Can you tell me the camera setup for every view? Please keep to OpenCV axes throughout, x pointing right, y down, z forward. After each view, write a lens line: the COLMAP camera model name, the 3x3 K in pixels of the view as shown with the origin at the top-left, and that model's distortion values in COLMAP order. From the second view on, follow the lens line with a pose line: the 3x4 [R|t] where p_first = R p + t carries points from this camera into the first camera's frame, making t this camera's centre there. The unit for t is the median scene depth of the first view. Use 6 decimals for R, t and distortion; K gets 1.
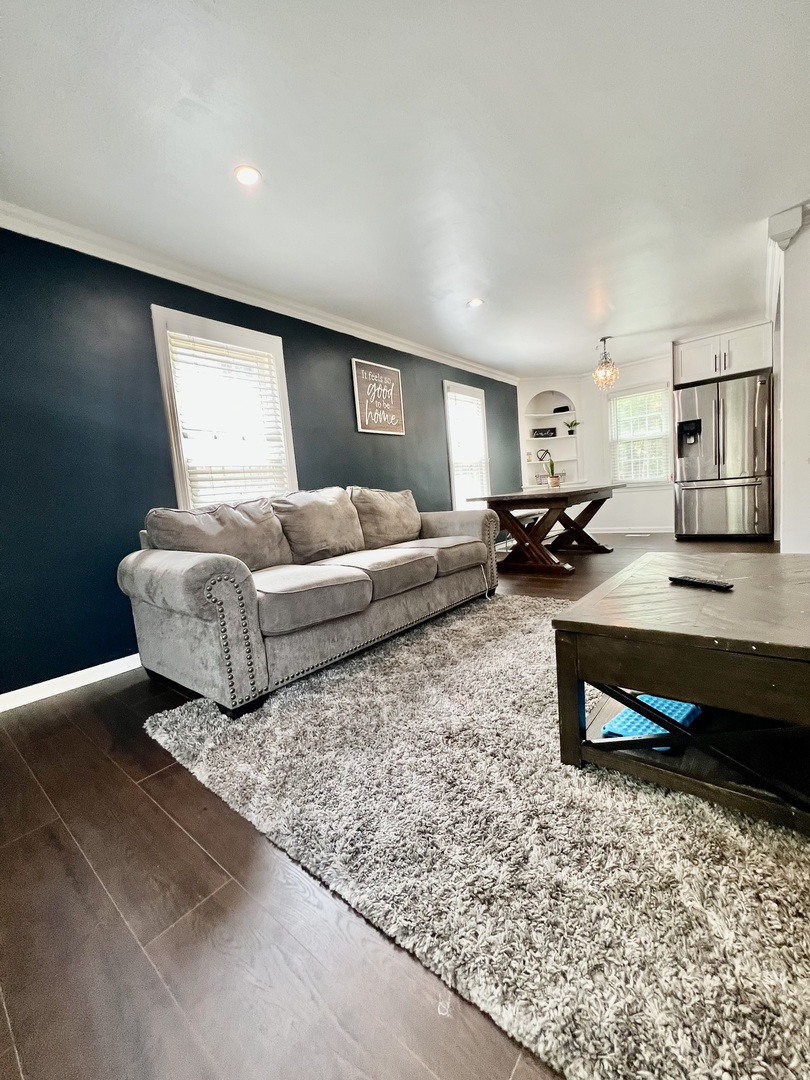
lens RADIAL K [[432.8, 0, 407.8], [0, 432.8, 537.0], [0, 0, 1]] dist [-0.005642, 0.000976]
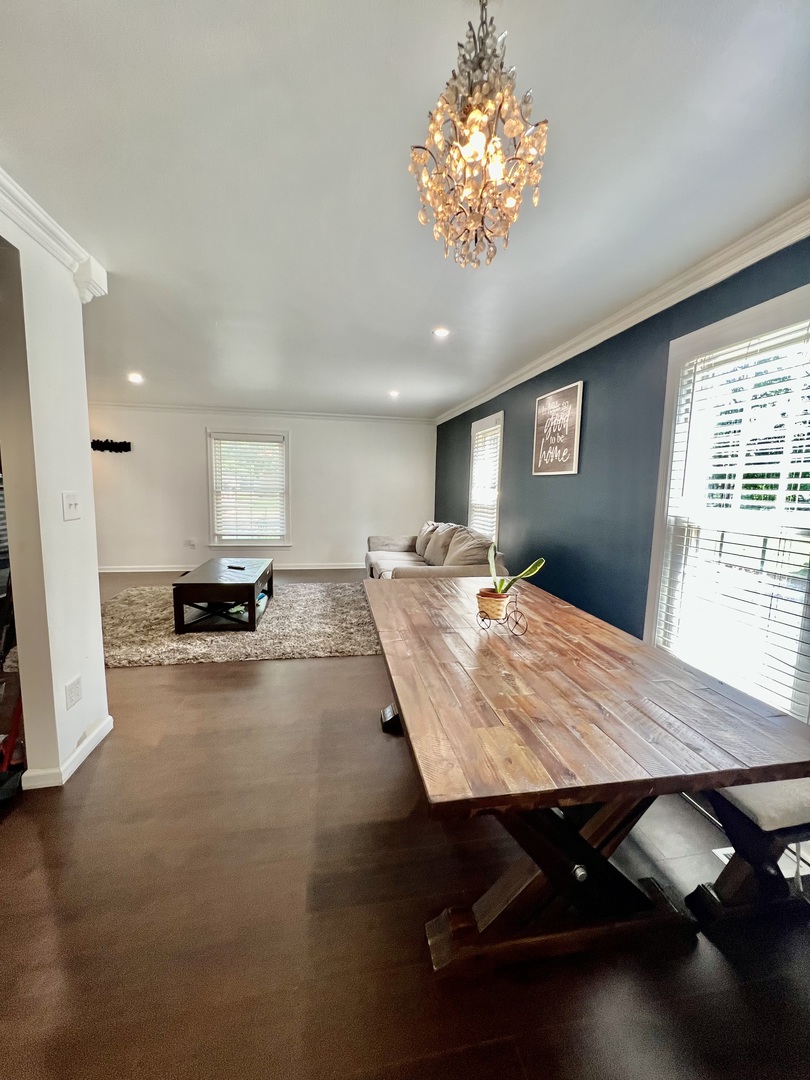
lens RADIAL K [[432.8, 0, 407.9], [0, 432.8, 539.3], [0, 0, 1]] dist [-0.005642, 0.000976]
pose [[-0.642862, 0.162224, -0.748607, 1.207848], [-0.041172, 0.968585, 0.245250, -0.496126], [0.764875, 0.188483, -0.615988, 2.106813]]
